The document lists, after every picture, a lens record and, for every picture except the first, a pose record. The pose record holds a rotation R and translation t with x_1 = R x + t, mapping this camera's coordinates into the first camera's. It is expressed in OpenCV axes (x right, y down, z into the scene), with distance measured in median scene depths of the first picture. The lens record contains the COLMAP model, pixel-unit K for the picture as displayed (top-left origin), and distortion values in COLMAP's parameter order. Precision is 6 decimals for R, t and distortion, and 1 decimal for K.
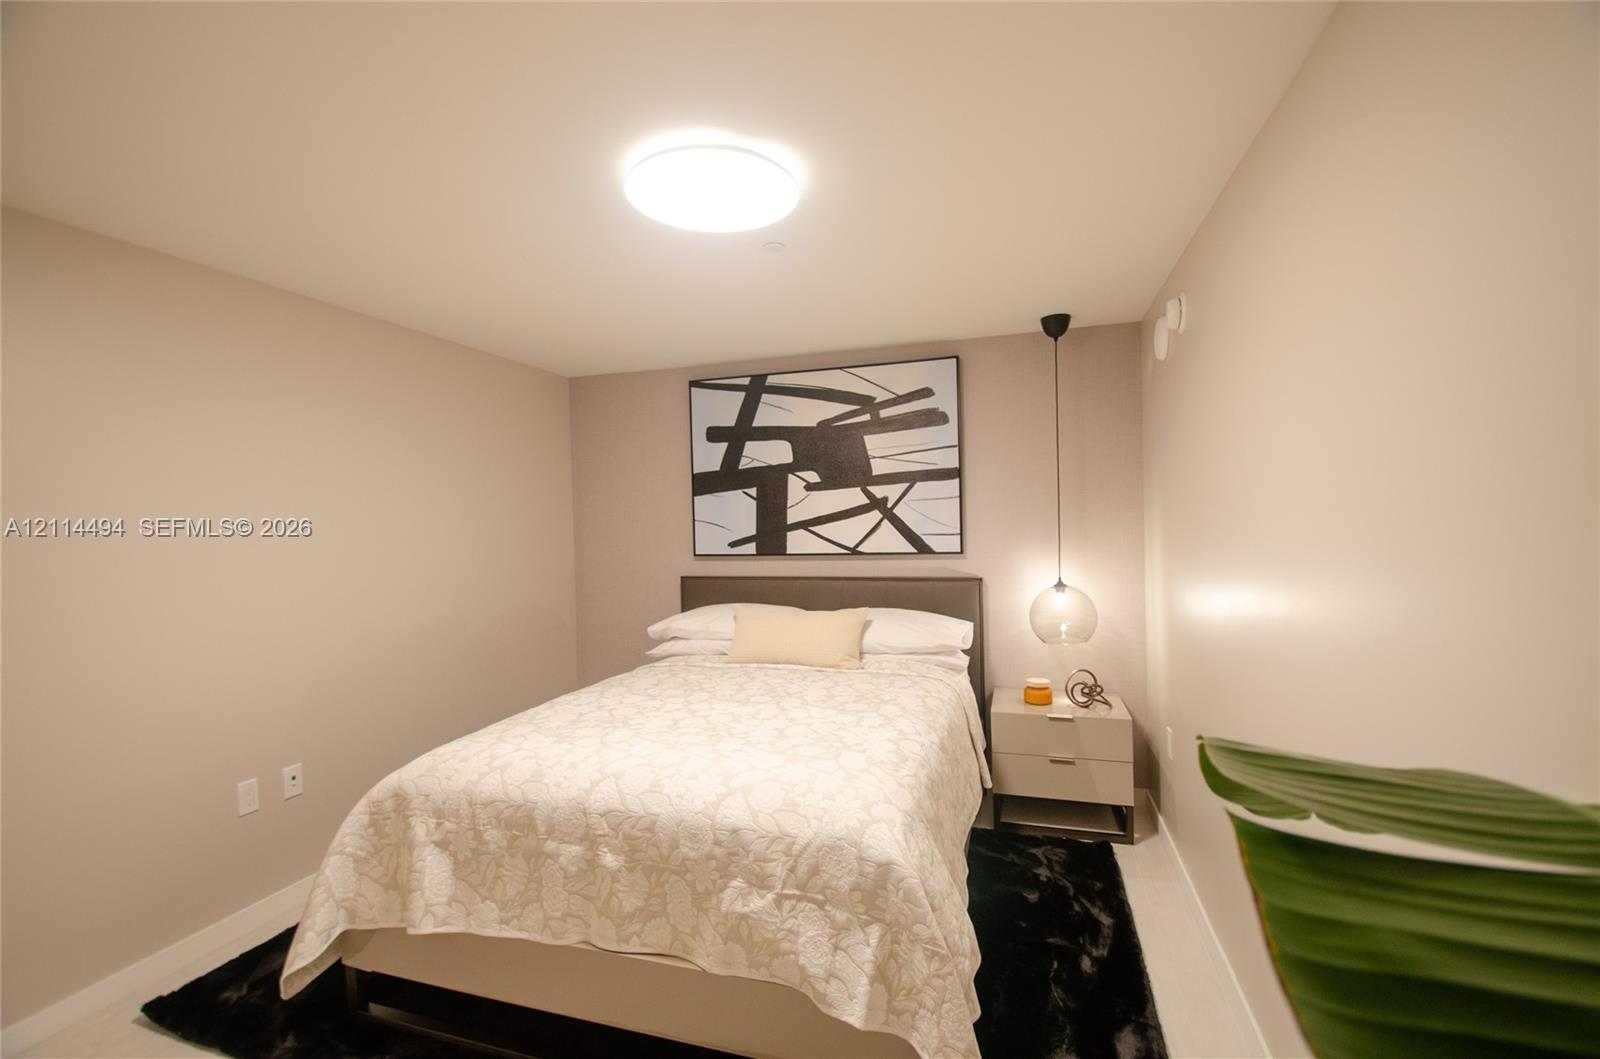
lens RADIAL K [[696.8, 0, 802.8], [0, 696.8, 534.3], [0, 0, 1]] dist [0.017295, -0.022921]
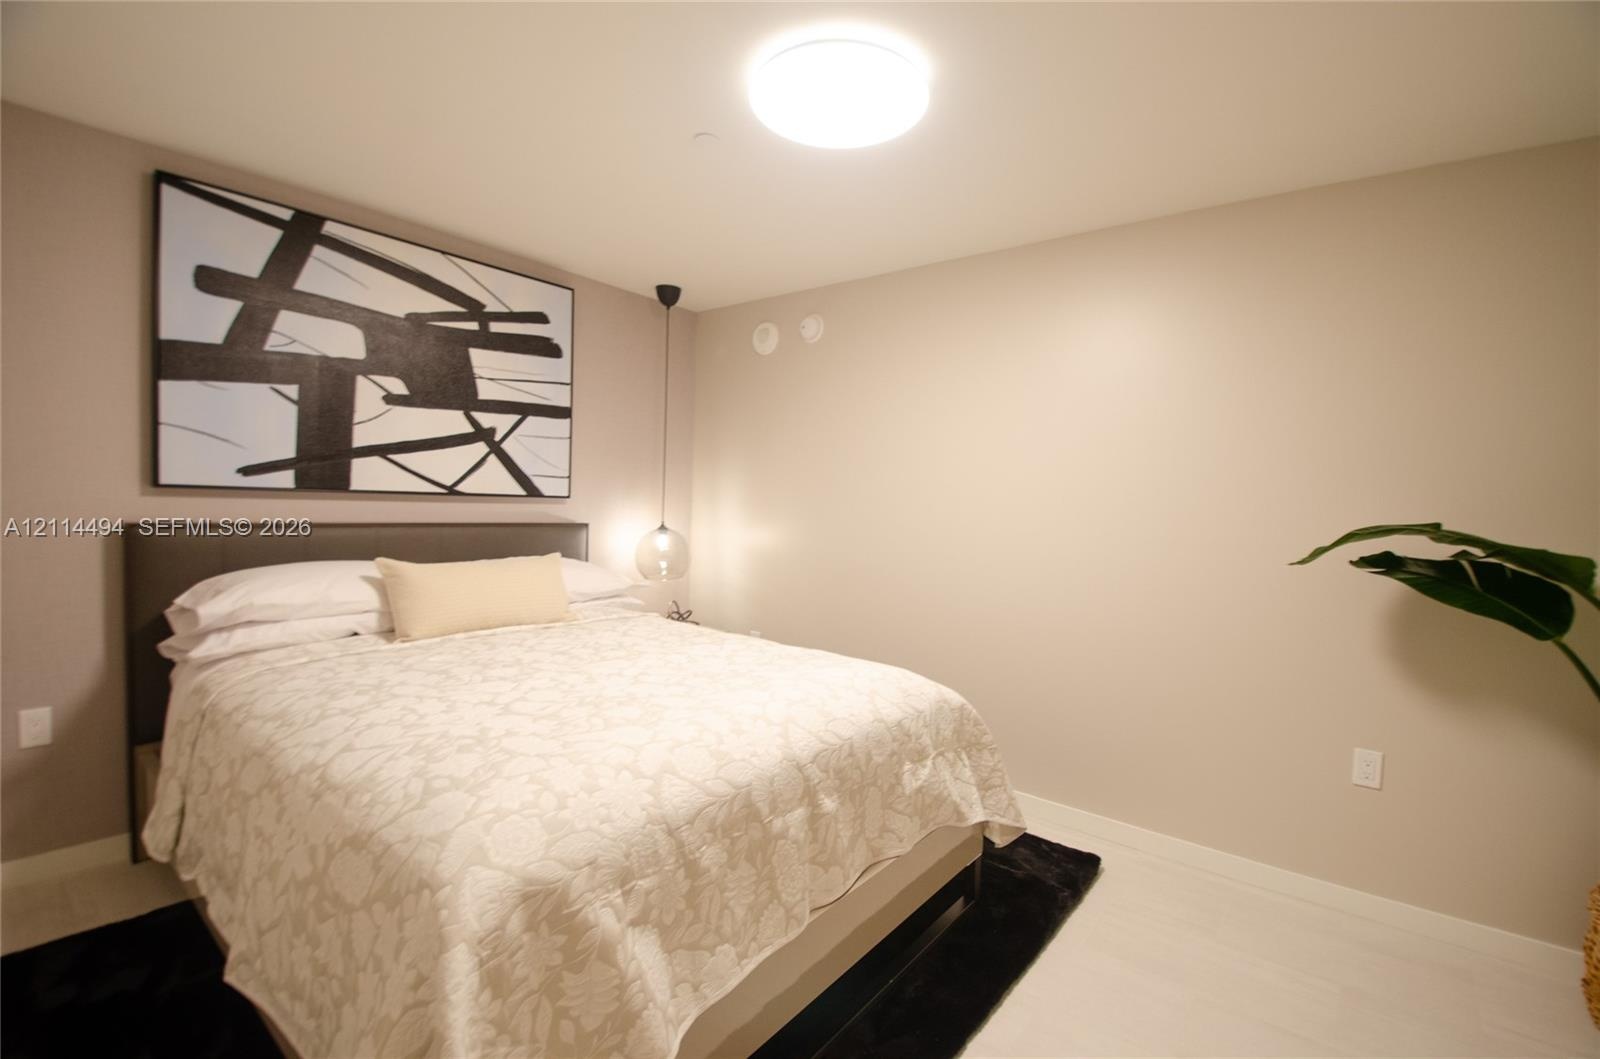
lens RADIAL K [[696.8, 0, 802.8], [0, 696.8, 534.3], [0, 0, 1]] dist [0.017295, -0.022921]
pose [[0.356965, -0.008853, 0.934076, -0.548598], [-0.025904, 0.999477, 0.019372, 0.050250], [-0.933759, -0.031111, 0.356549, 0.352672]]
